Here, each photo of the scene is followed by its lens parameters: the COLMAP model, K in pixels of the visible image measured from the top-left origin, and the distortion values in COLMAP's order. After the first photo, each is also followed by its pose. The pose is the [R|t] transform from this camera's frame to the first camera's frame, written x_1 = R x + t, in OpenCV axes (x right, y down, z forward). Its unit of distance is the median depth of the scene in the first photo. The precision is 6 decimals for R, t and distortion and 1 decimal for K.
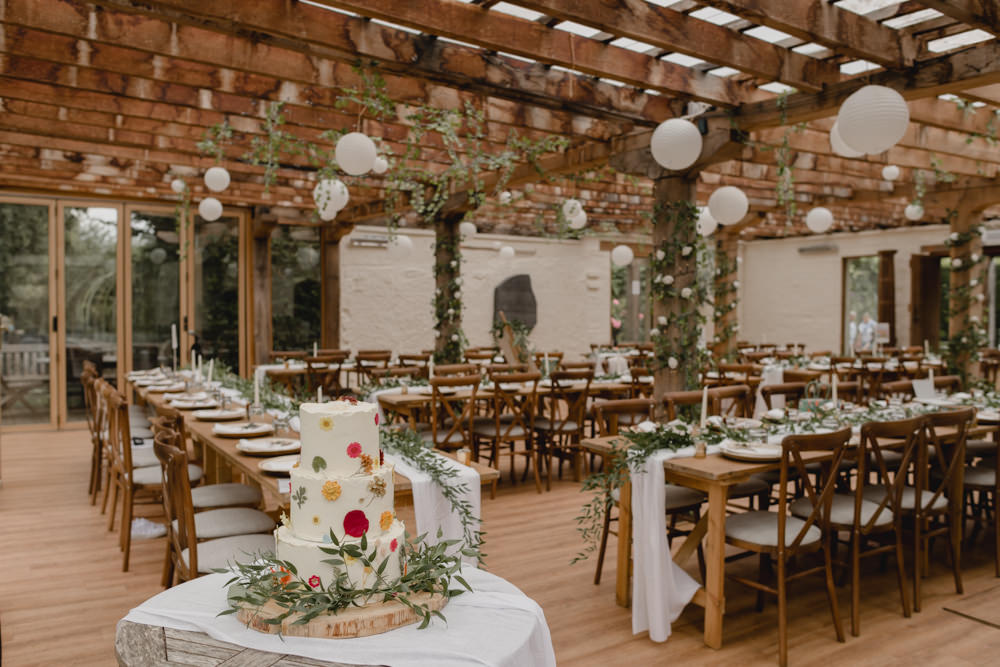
lens RADIAL K [[784.8, 0, 499.8], [0, 784.8, 331.8], [0, 0, 1]] dist [-0.014232, -0.006211]
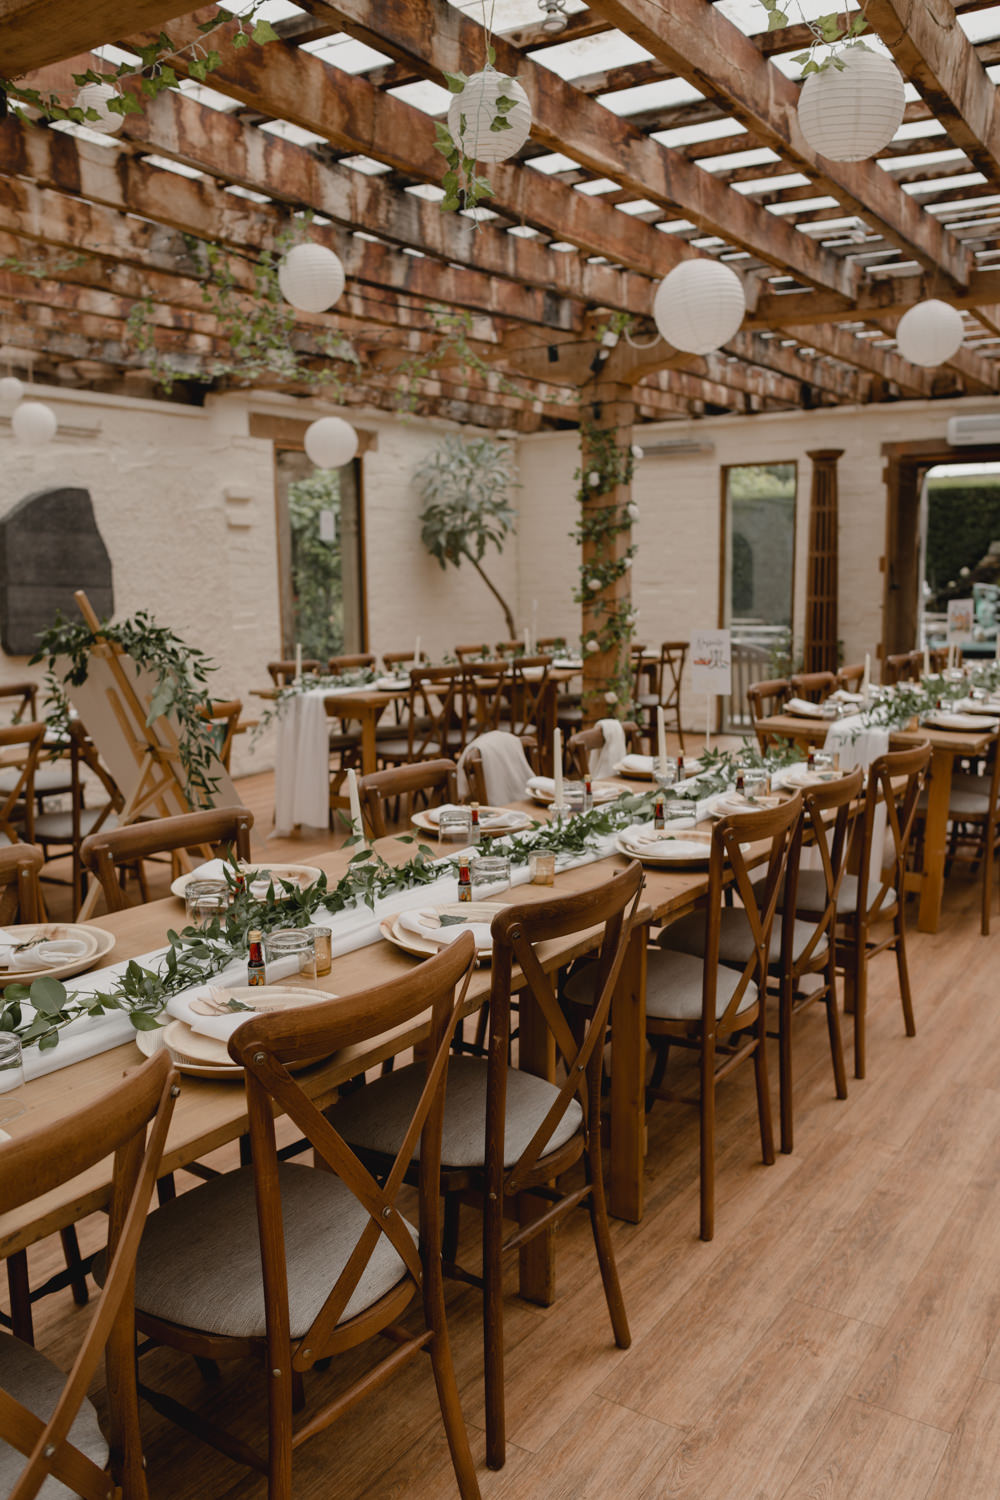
lens RADIAL K [[1177.2, 0, 502.7], [0, 1177.2, 747.1], [0, 0, 1]] dist [-0.014232, -0.006211]
pose [[0.913750, -0.073424, 0.399587, -0.016901], [0.024706, 0.991756, 0.125739, -0.013833], [-0.405525, -0.105021, 0.908031, 0.372578]]
